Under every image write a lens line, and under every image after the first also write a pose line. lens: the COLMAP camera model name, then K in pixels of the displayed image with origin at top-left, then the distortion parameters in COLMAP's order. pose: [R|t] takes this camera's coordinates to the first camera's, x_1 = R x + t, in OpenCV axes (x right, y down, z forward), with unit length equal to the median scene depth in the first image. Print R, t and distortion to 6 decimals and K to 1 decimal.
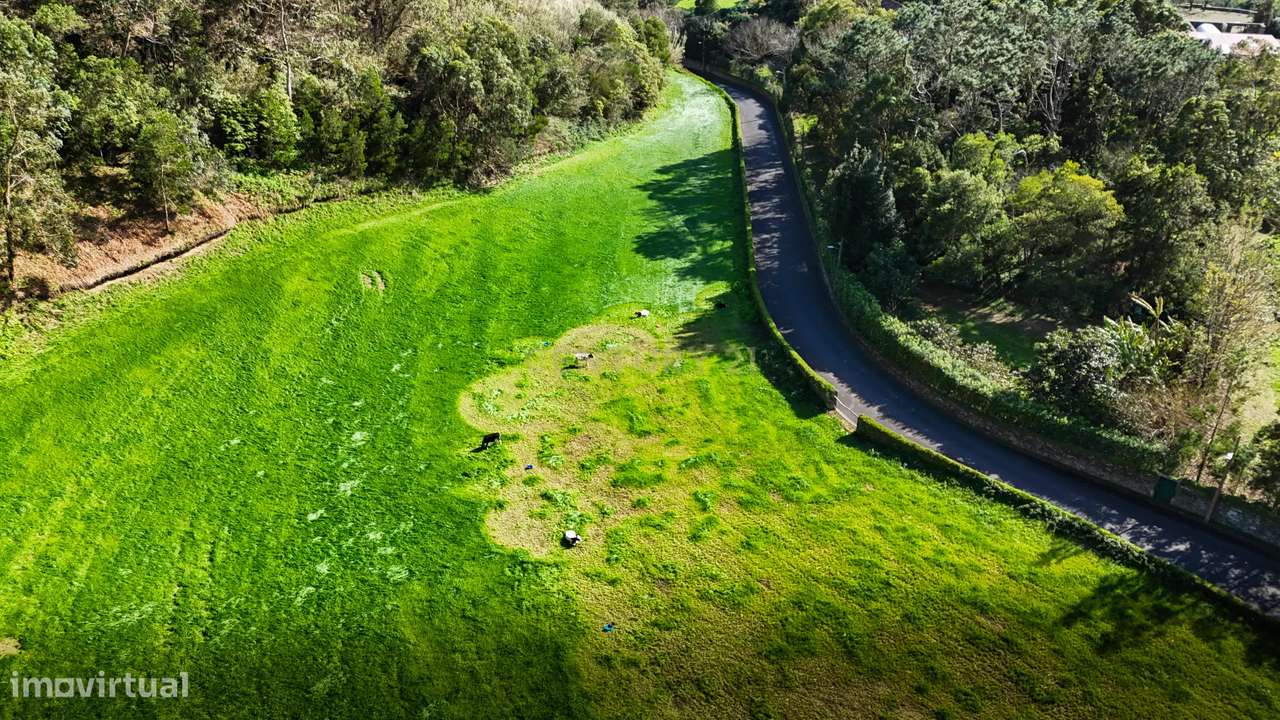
lens RADIAL K [[932.7, 0, 642.5], [0, 932.7, 358.1], [0, 0, 1]] dist [0.094730, -0.089542]
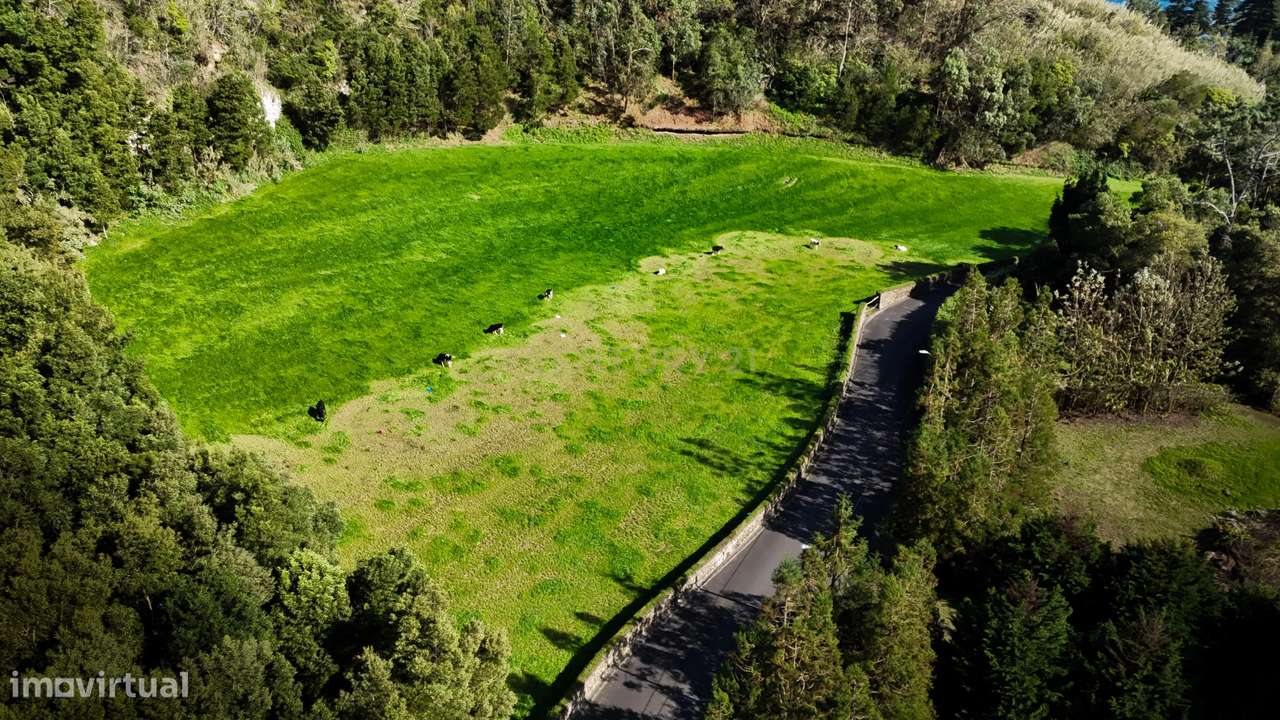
lens RADIAL K [[932.7, 0, 642.5], [0, 932.7, 358.1], [0, 0, 1]] dist [0.094730, -0.089542]
pose [[0.528840, 0.388734, -0.754463, 0.938533], [-0.443236, 0.884585, 0.145092, 0.064578], [0.723789, 0.257675, 0.640105, -0.110383]]
